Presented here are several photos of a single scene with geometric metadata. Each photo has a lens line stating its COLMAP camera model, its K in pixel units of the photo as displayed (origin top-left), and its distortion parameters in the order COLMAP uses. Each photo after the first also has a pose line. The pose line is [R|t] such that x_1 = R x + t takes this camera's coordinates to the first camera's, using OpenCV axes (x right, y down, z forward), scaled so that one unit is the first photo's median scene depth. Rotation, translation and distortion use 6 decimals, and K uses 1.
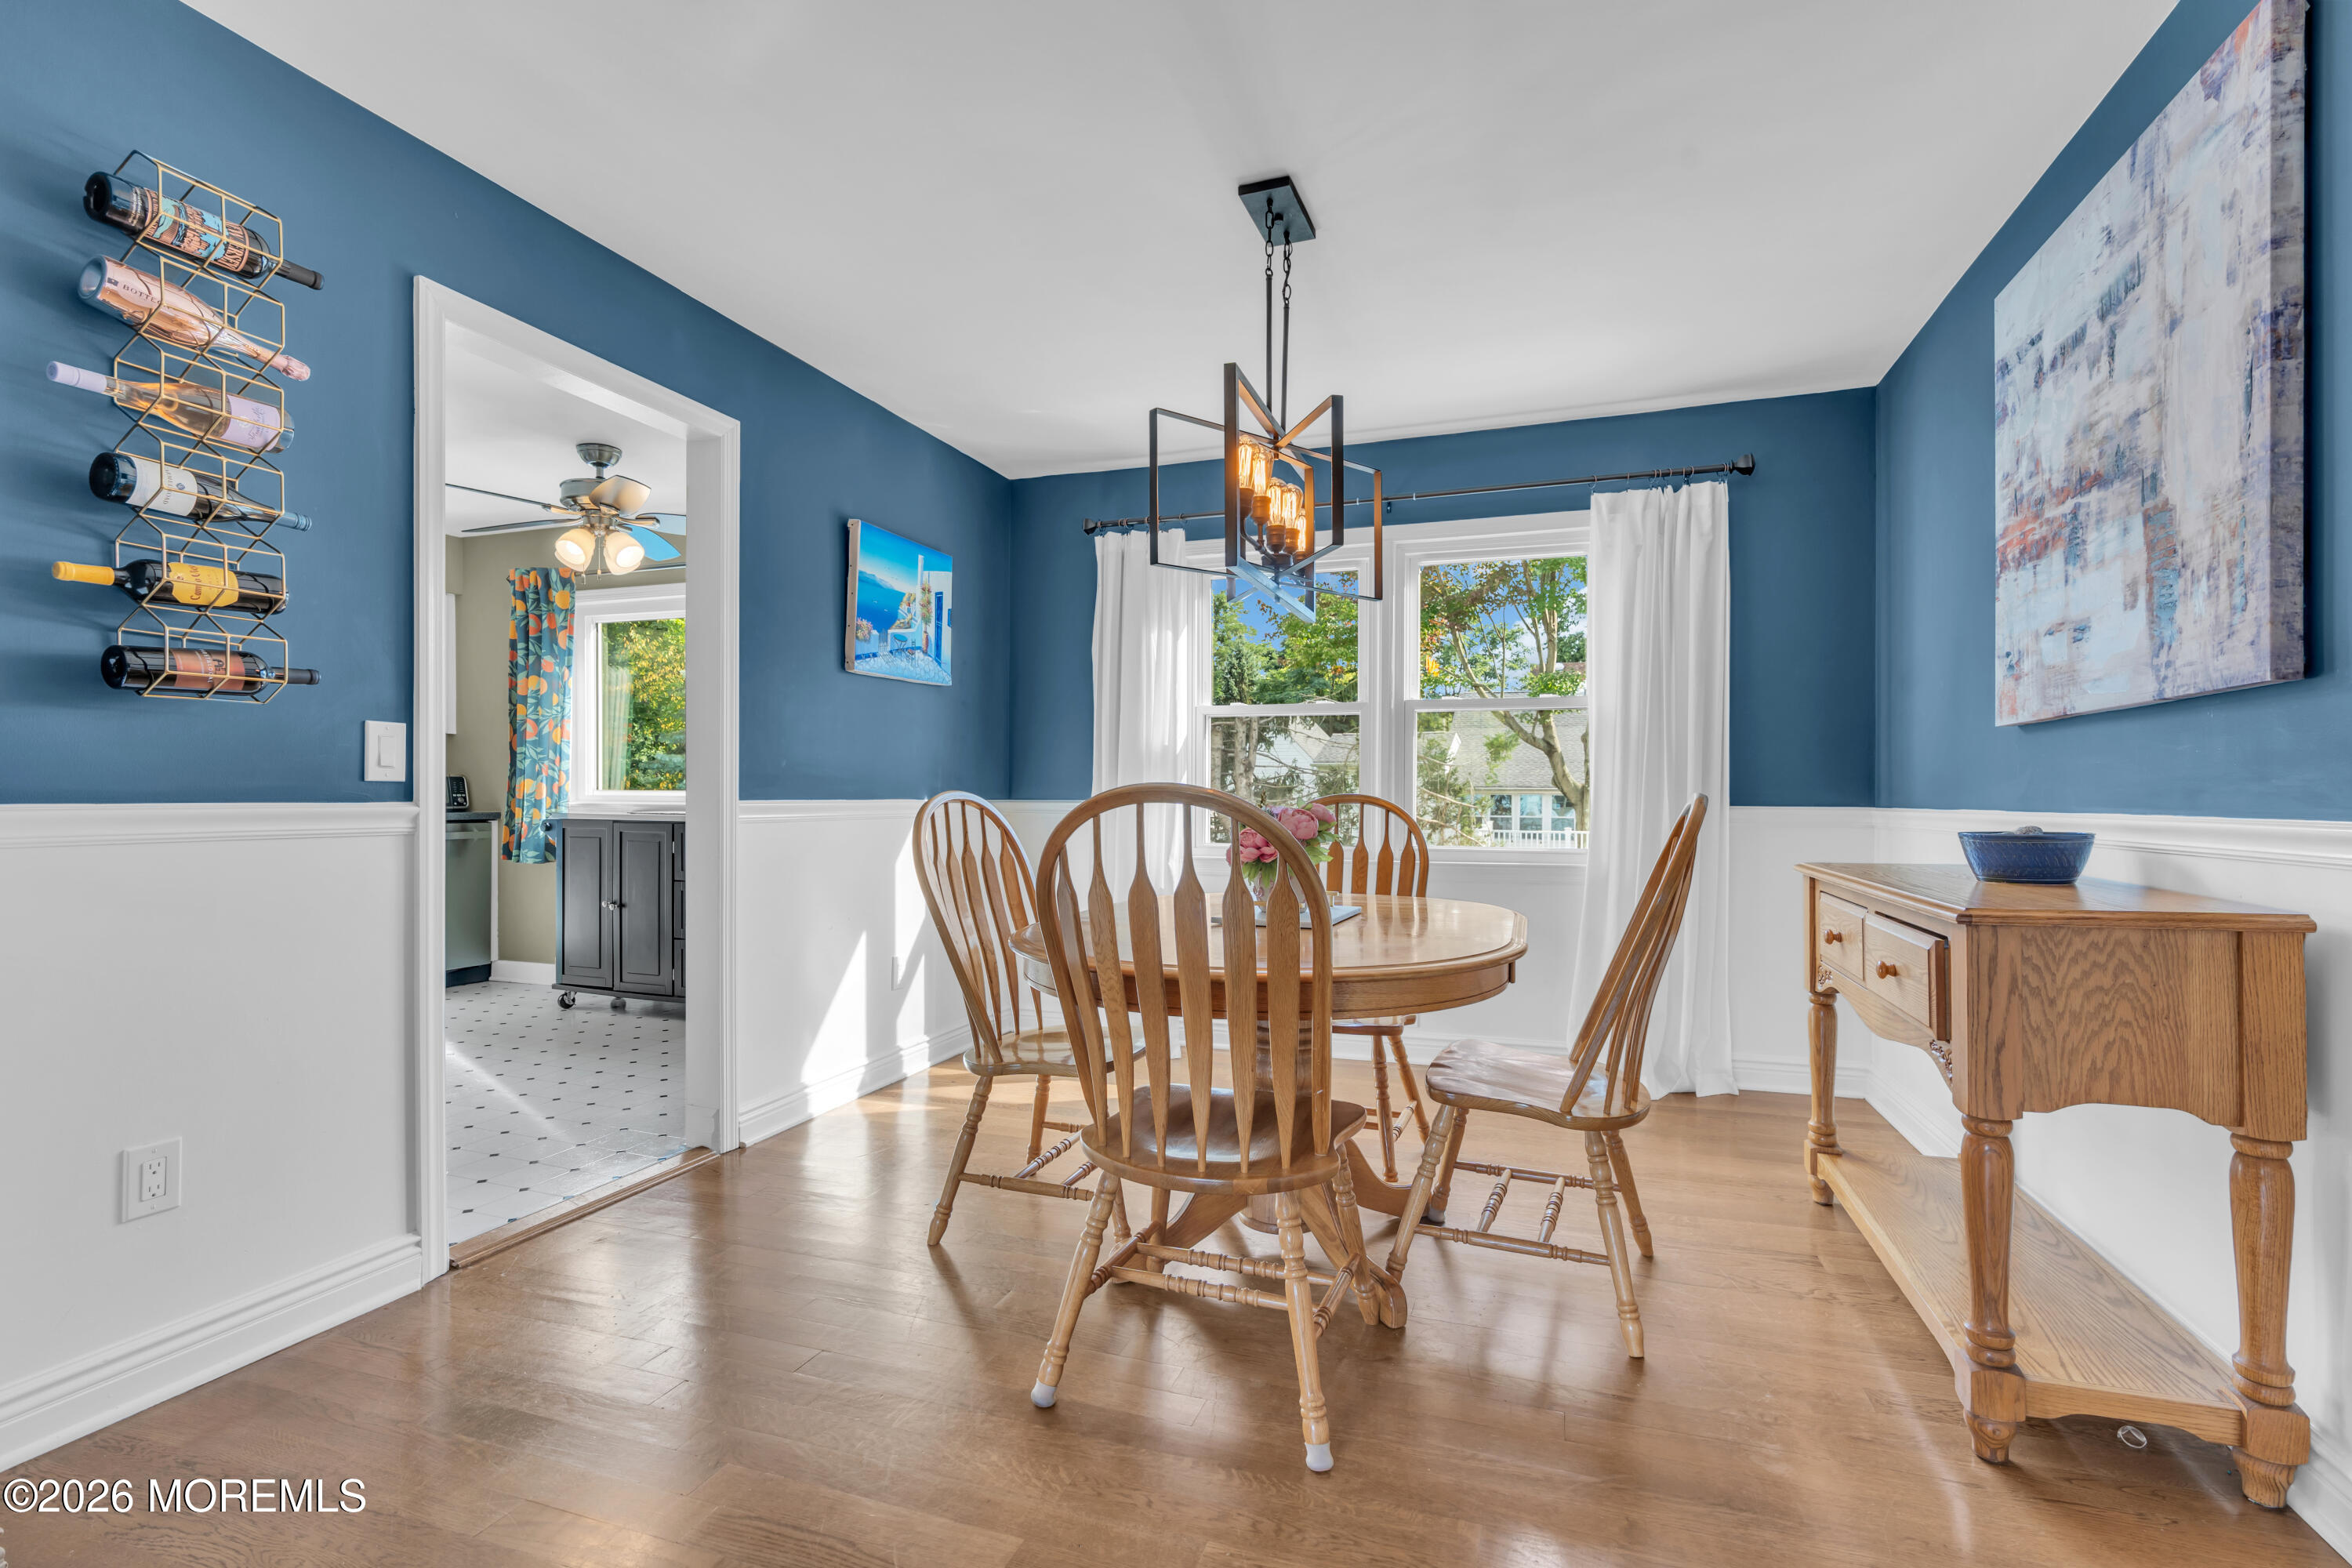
lens RADIAL K [[1056.1, 0, 1175.8], [0, 1056.1, 793.5], [0, 0, 1]] dist [-0.006070, 0.000518]
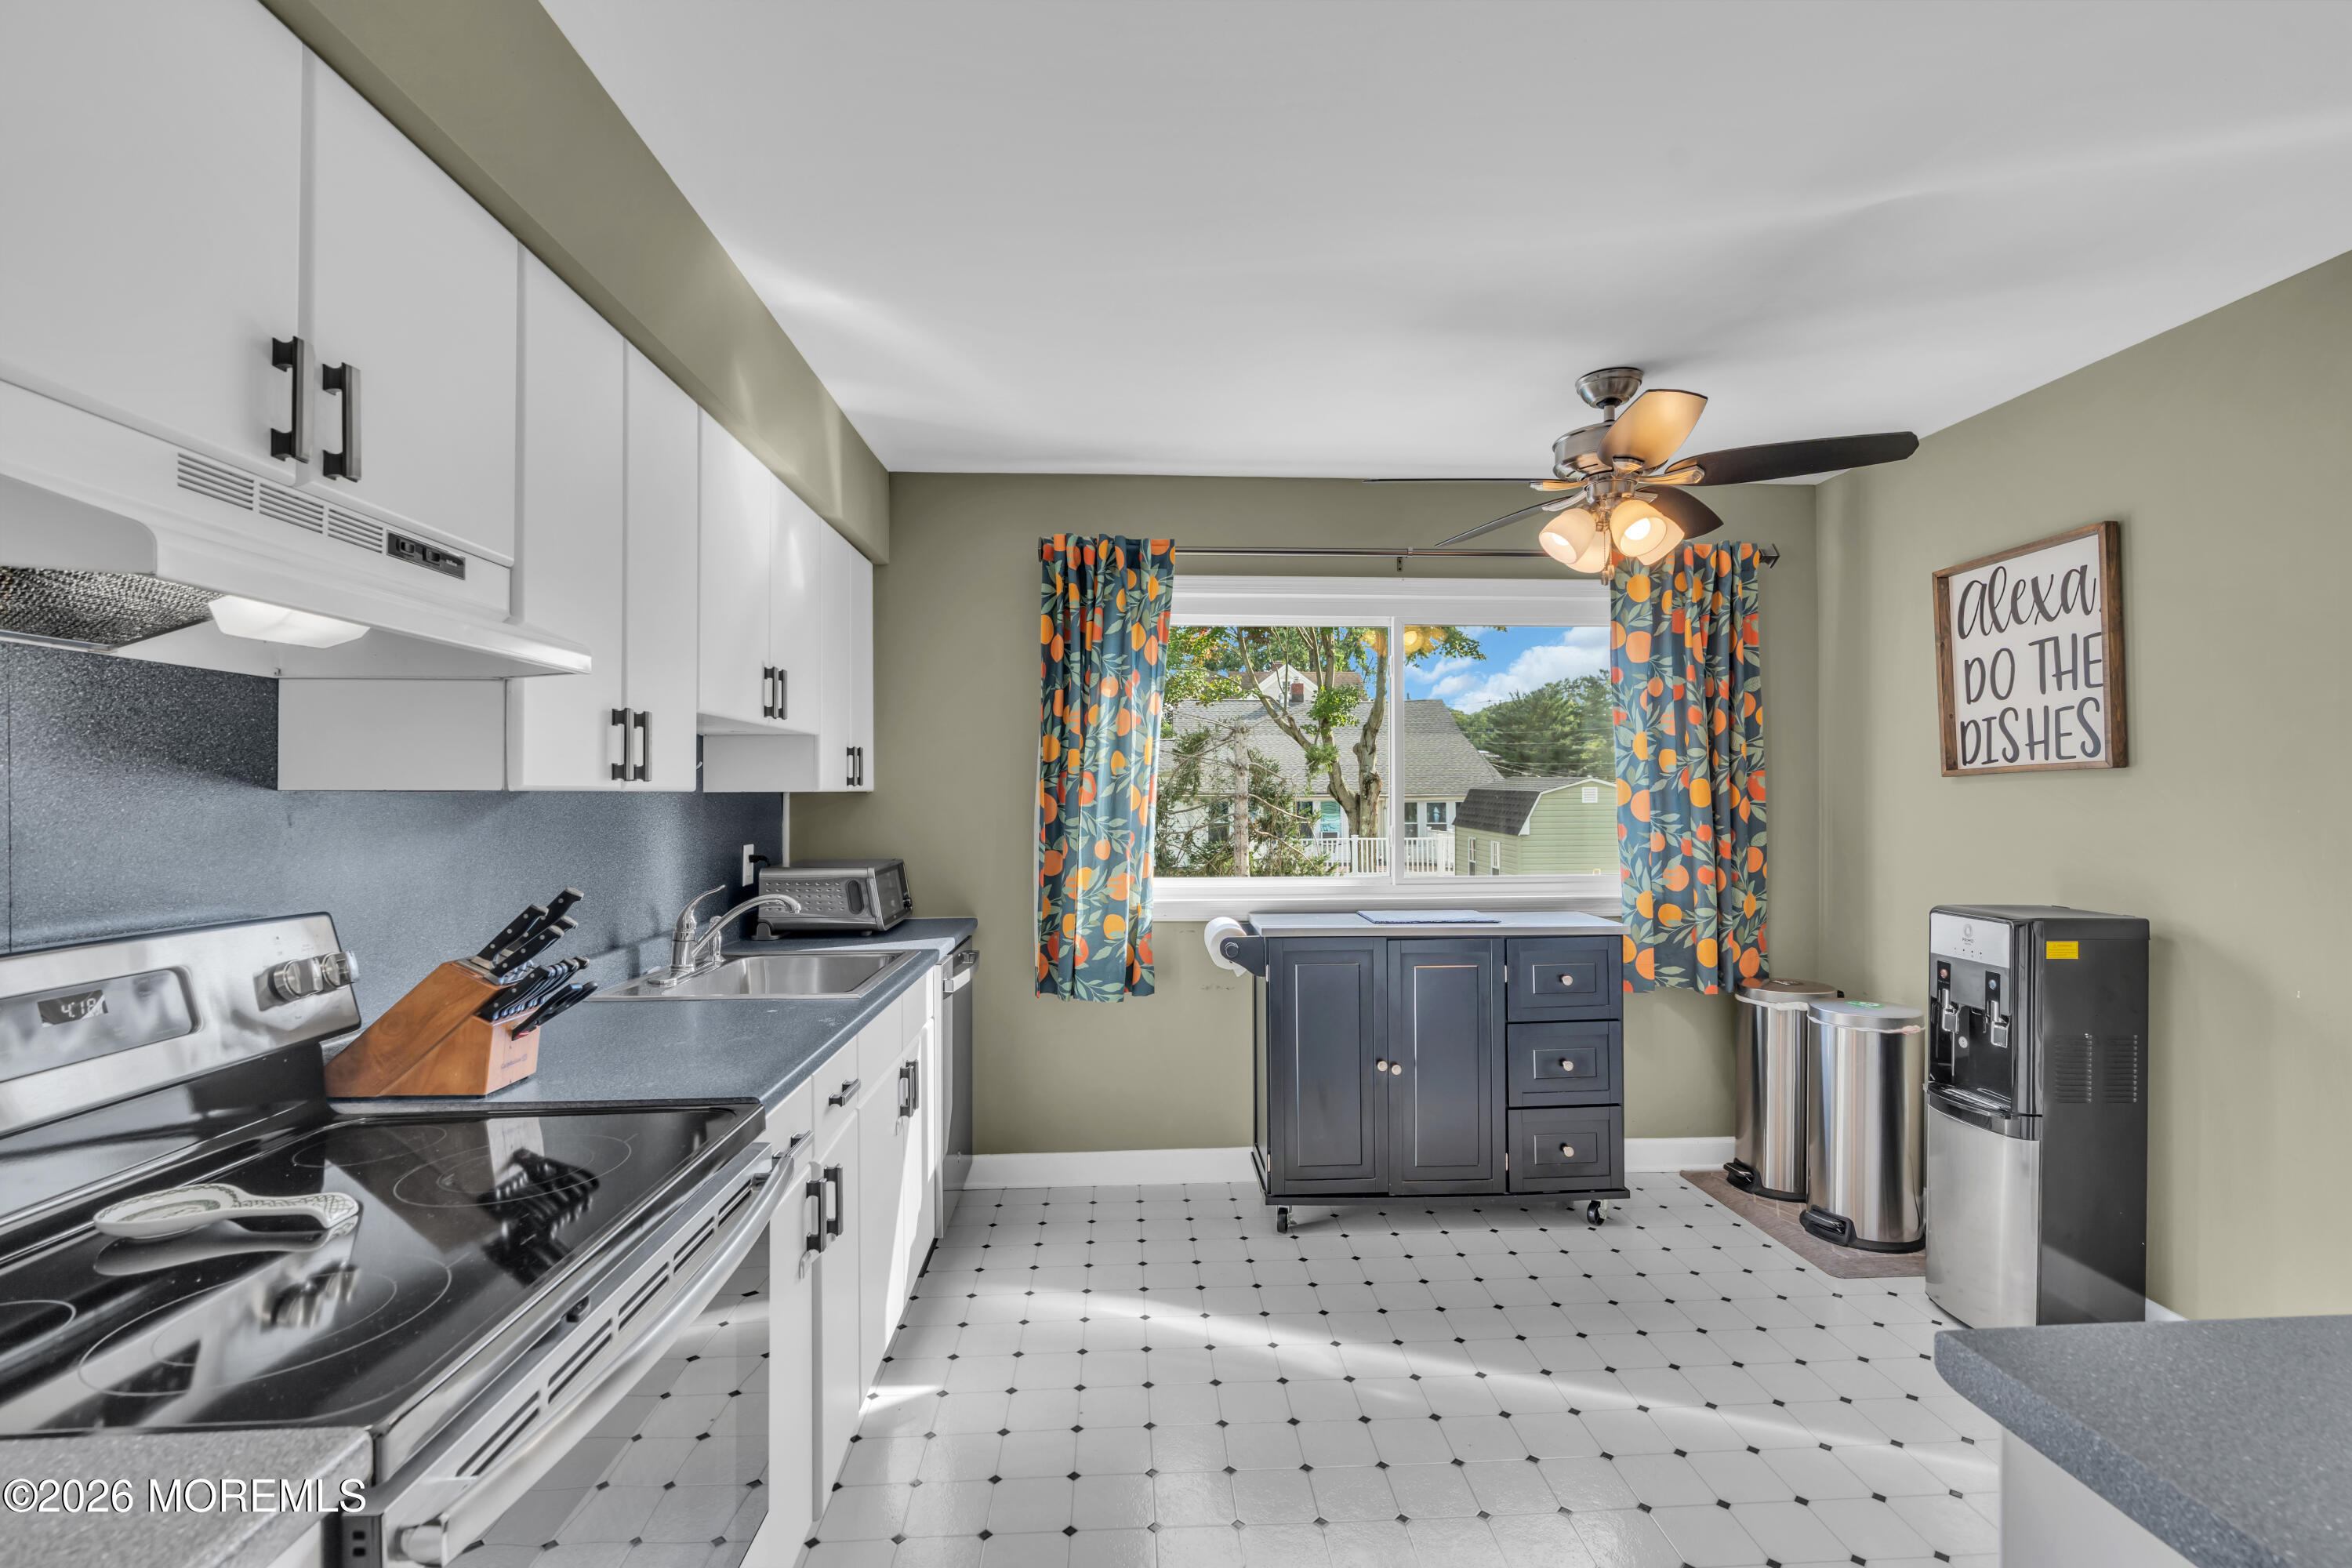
lens RADIAL K [[1056.1, 0, 1175.8], [0, 1056.1, 793.5], [0, 0, 1]] dist [-0.006070, 0.000518]
pose [[0.923760, -0.012359, 0.382773, -0.810393], [0.011542, 0.999924, 0.004432, -0.060438], [-0.382799, 0.000324, 0.923832, 0.392470]]
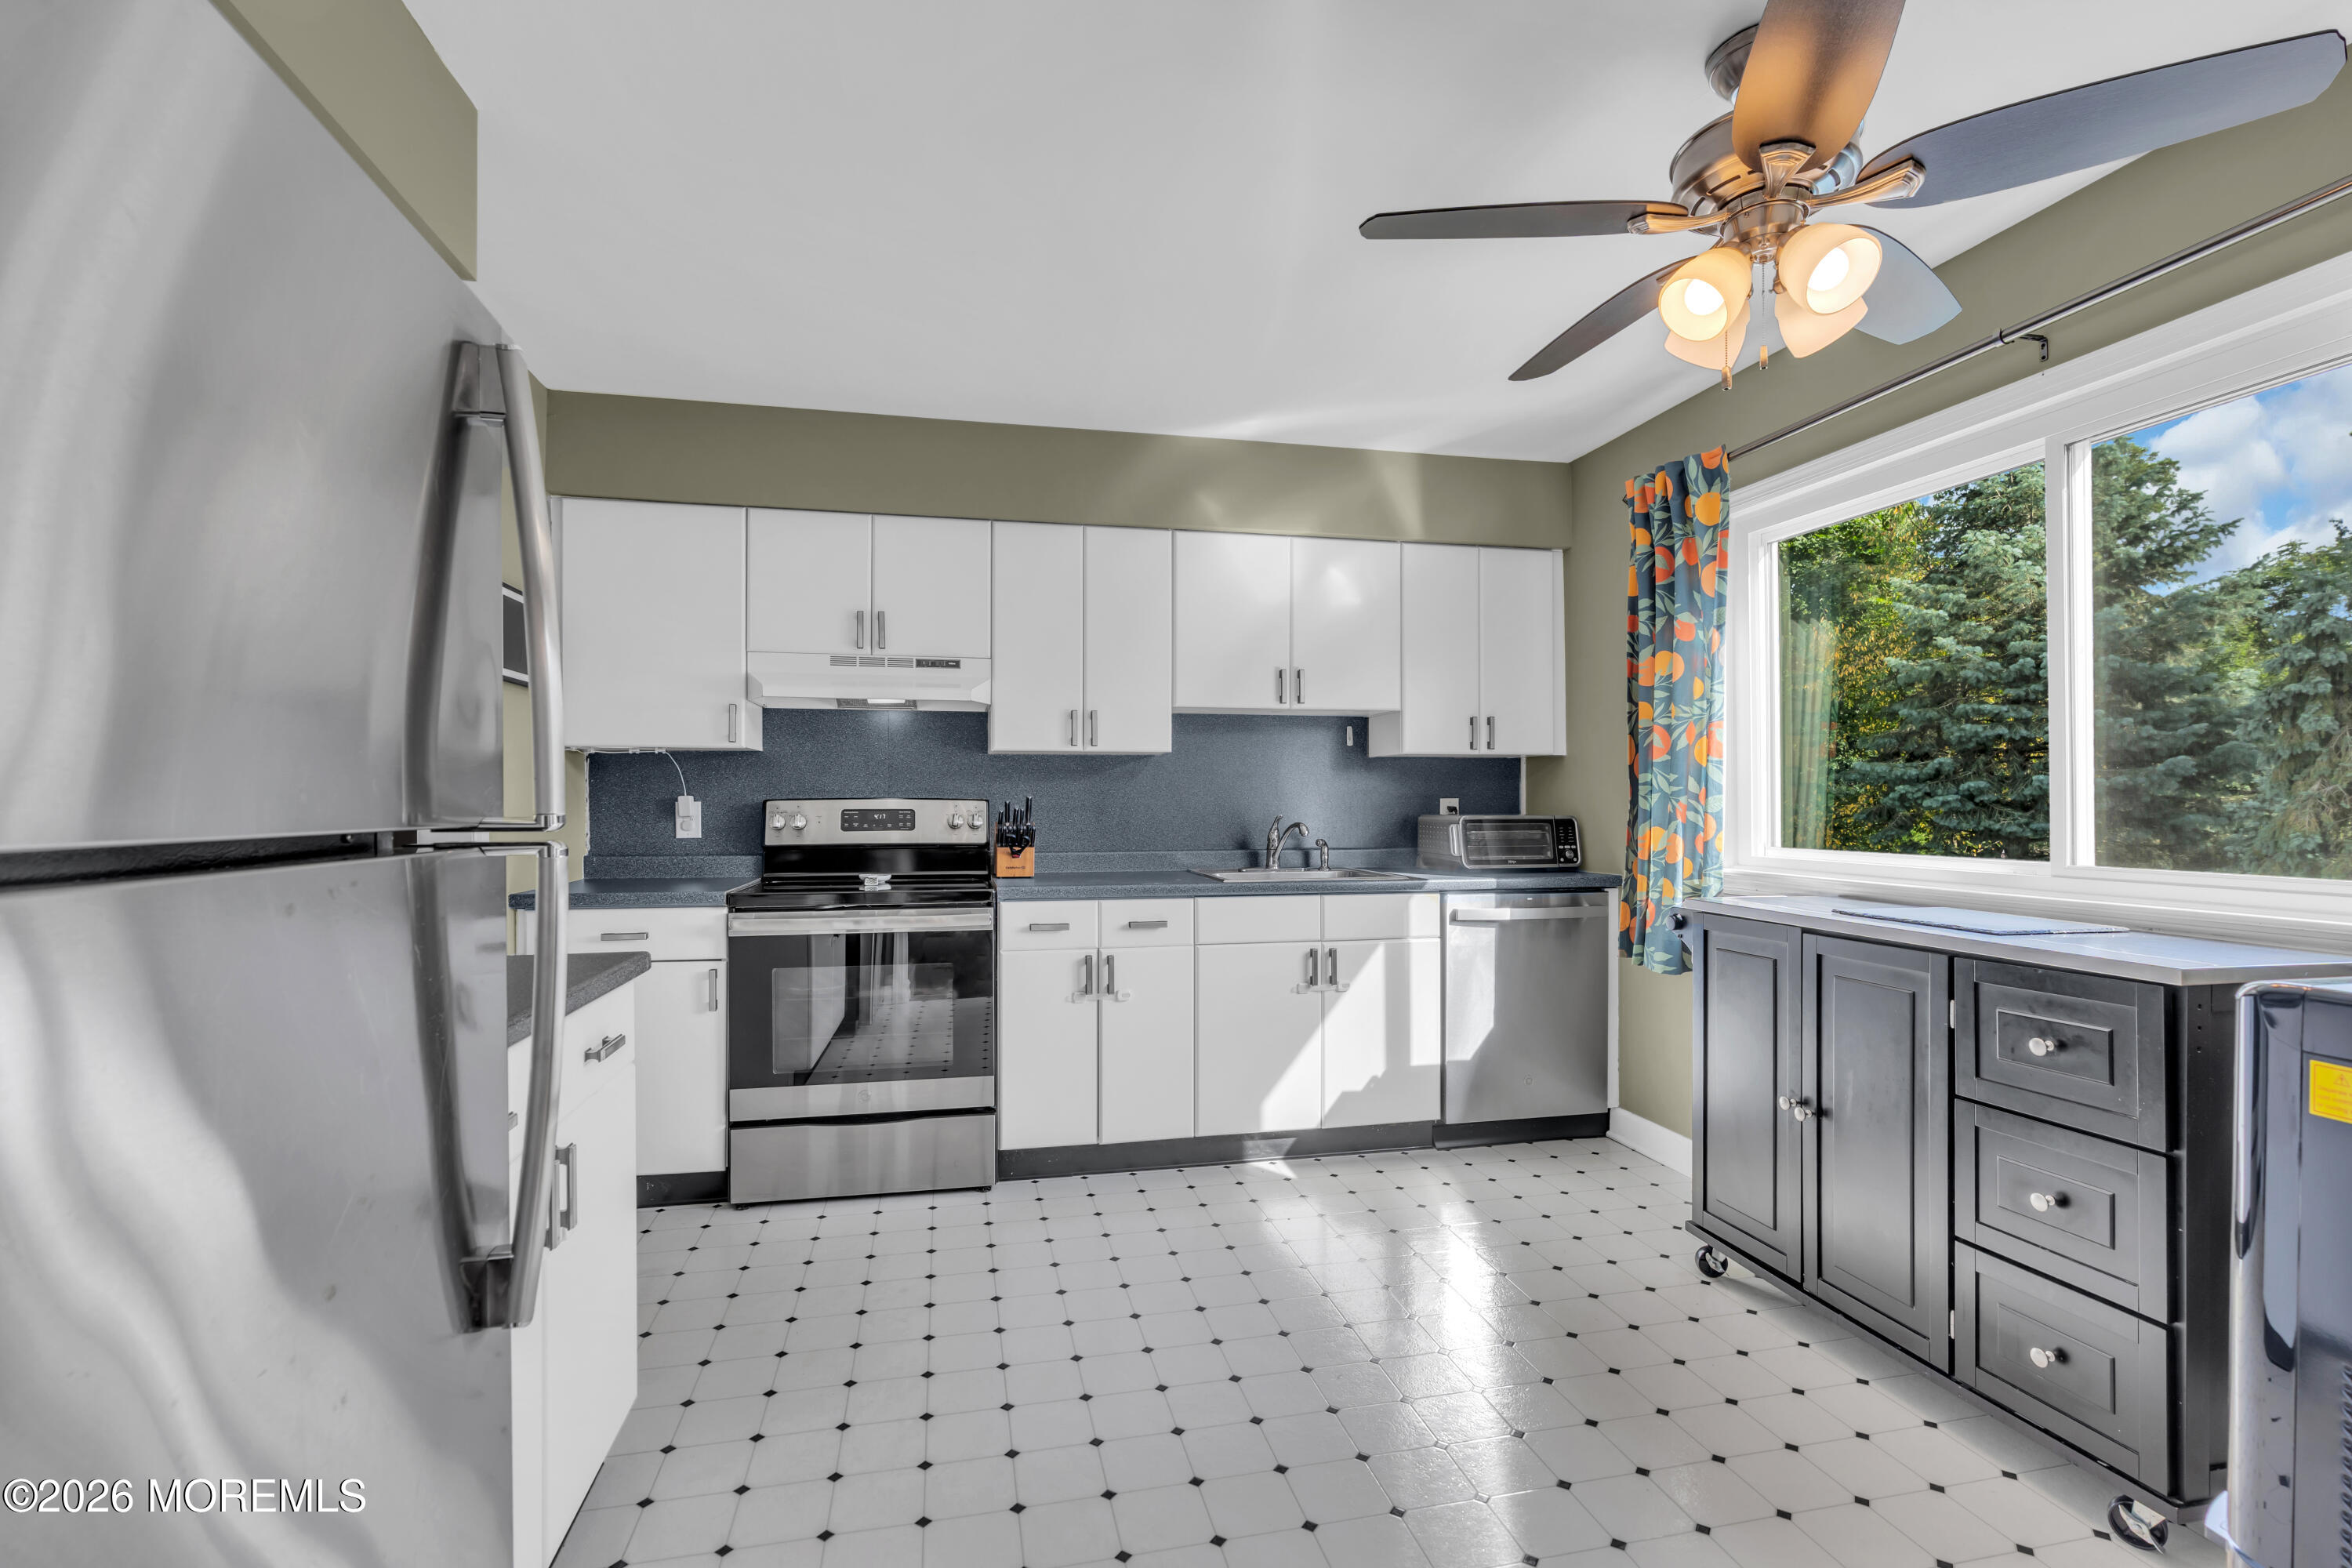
lens RADIAL K [[1075.1, 0, 1182.0], [0, 1075.1, 808.6], [0, 0, 1]] dist [-0.010847, -0.000136]
pose [[0.527878, -0.001792, -0.849319, -0.243007], [0.006370, 0.999978, 0.001849, -0.026785], [0.849297, -0.006387, 0.527877, 0.455462]]
